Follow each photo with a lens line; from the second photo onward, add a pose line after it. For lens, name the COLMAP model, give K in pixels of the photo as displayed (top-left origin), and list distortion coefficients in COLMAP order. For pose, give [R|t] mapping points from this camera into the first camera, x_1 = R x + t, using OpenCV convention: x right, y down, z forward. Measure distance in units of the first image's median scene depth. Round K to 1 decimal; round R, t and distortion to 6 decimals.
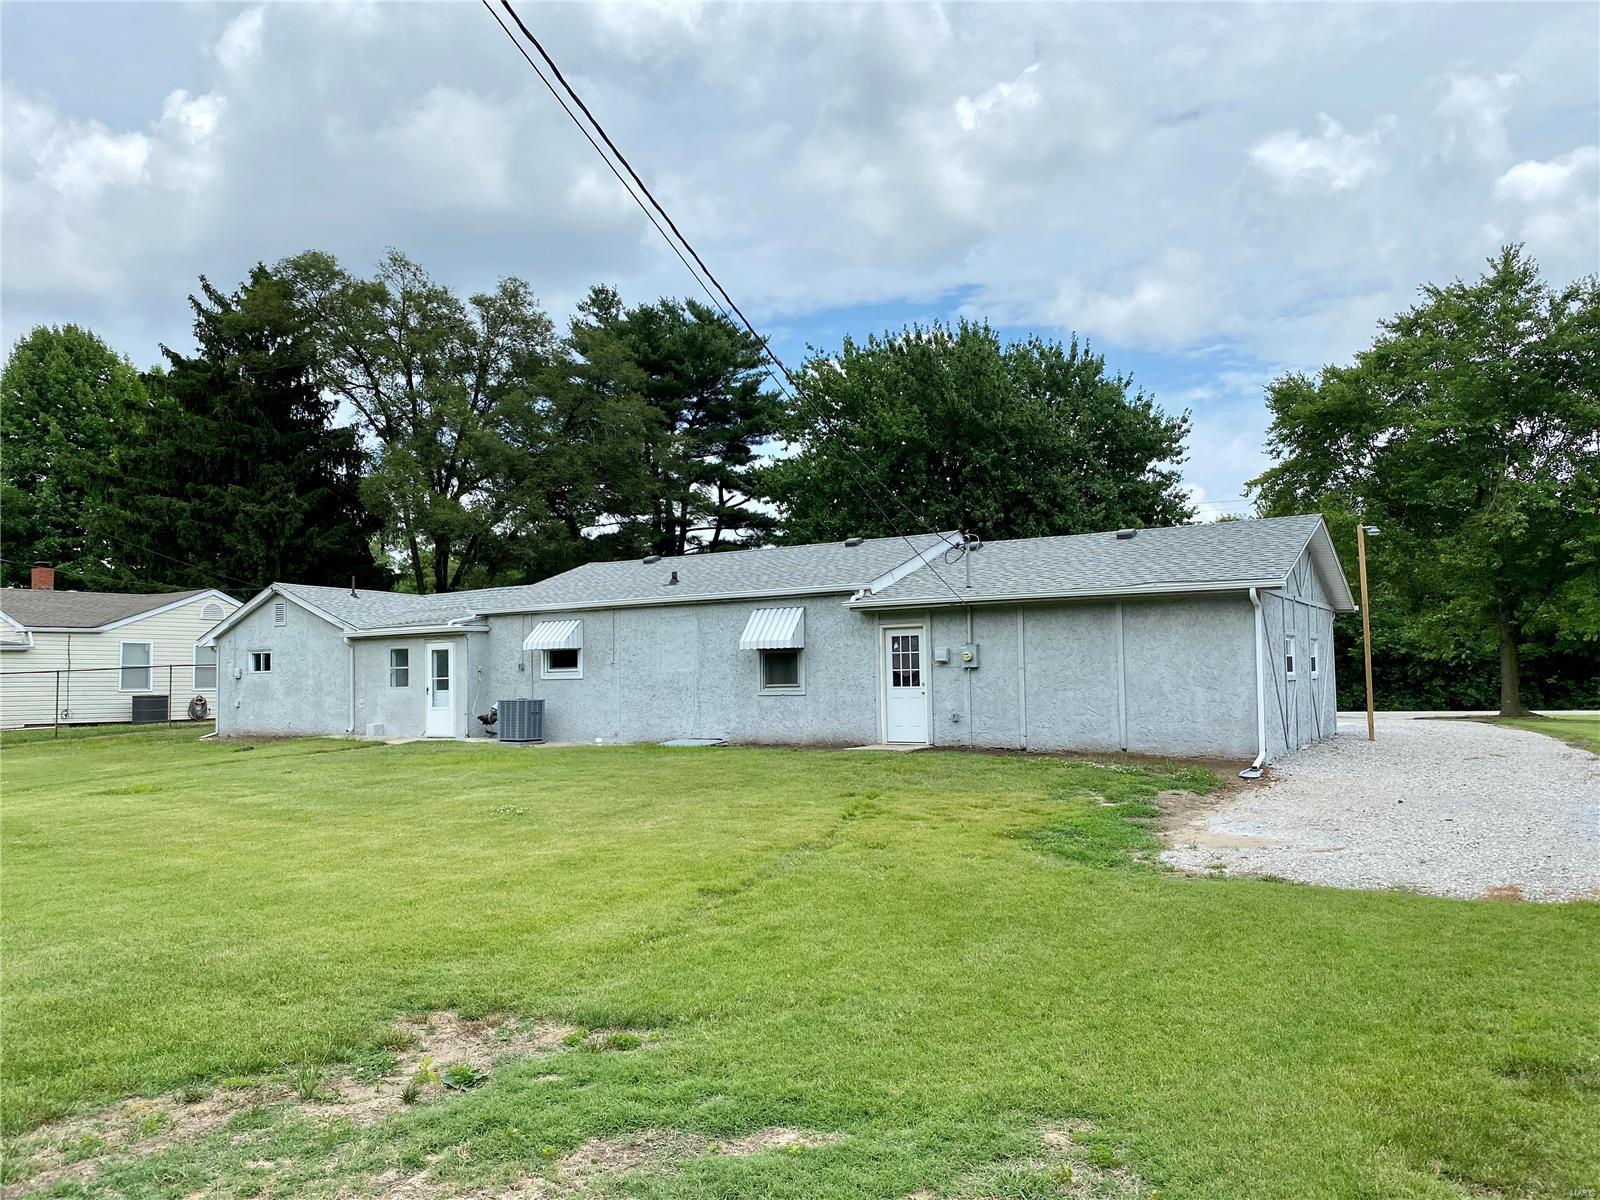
lens RADIAL K [[1247.4, 0, 796.4], [0, 1247.4, 599.1], [0, 0, 1]] dist [0.031889, -0.001544]
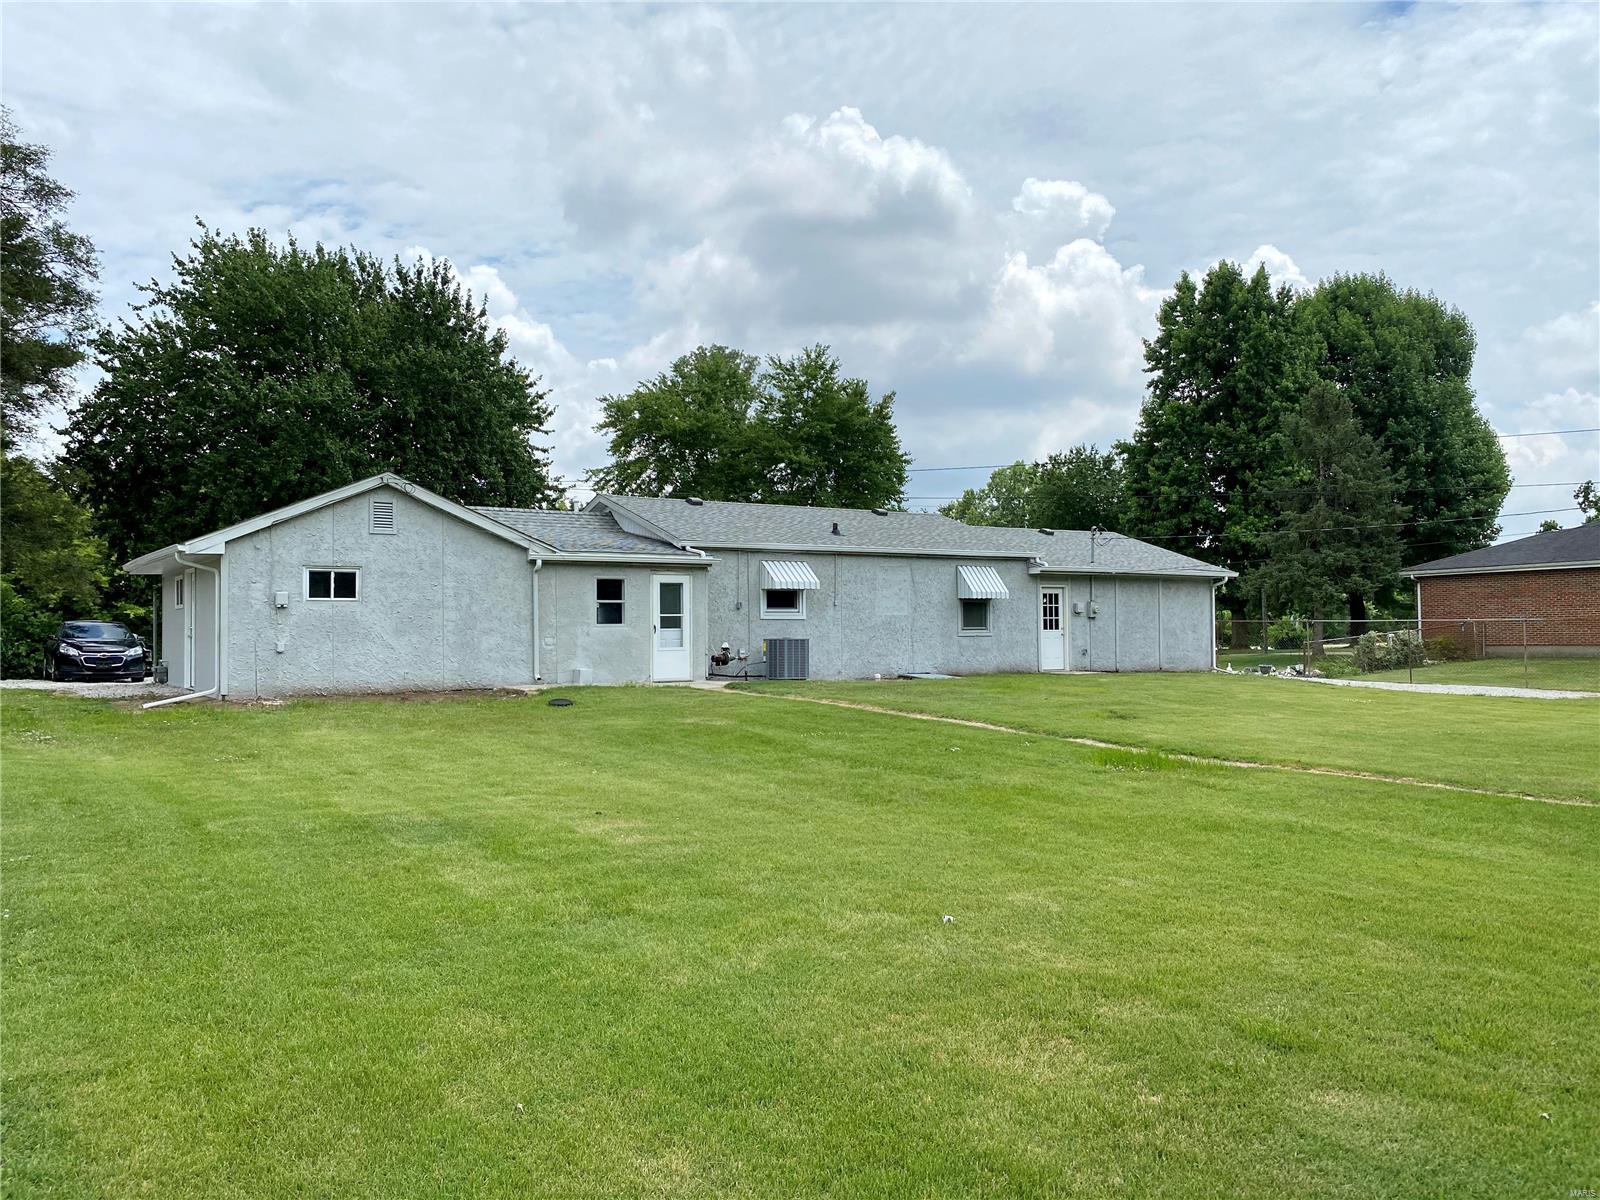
lens RADIAL K [[1247.4, 0, 796.4], [0, 1247.4, 599.1], [0, 0, 1]] dist [0.031889, -0.001544]
pose [[0.403201, 0.039959, 0.914238, -1.135158], [-0.057562, 0.998175, -0.018242, 0.067689], [-0.913299, -0.045270, 0.404766, 0.606645]]
